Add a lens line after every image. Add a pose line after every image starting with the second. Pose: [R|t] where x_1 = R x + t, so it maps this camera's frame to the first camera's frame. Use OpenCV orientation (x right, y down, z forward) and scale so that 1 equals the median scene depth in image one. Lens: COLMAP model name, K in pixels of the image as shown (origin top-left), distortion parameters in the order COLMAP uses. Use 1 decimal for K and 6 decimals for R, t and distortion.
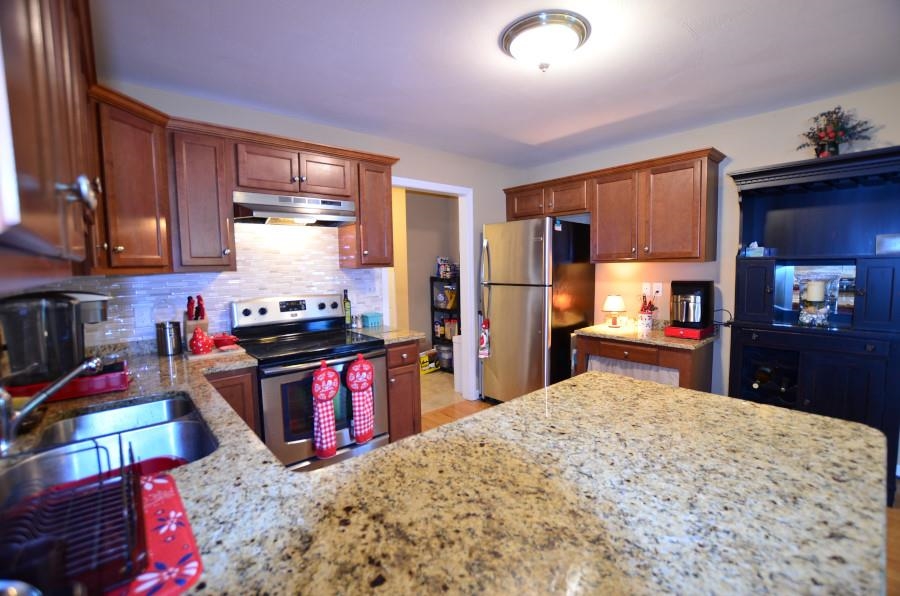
lens RADIAL K [[395.9, 0, 447.4], [0, 395.9, 294.8], [0, 0, 1]] dist [-0.001394, 0.000154]
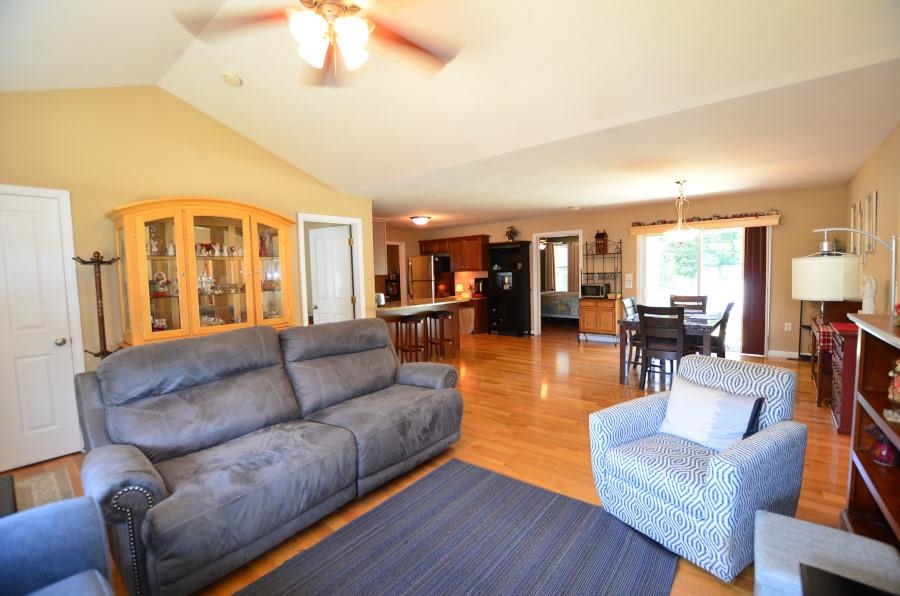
lens RADIAL K [[395.9, 0, 451.2], [0, 395.9, 299.0], [0, 0, 1]] dist [-0.001394, 0.000154]
pose [[0.982588, -0.022077, 0.184480, -0.118402], [0.025878, 0.999499, -0.018225, 0.142308], [-0.183985, 0.022682, 0.982667, -1.540728]]
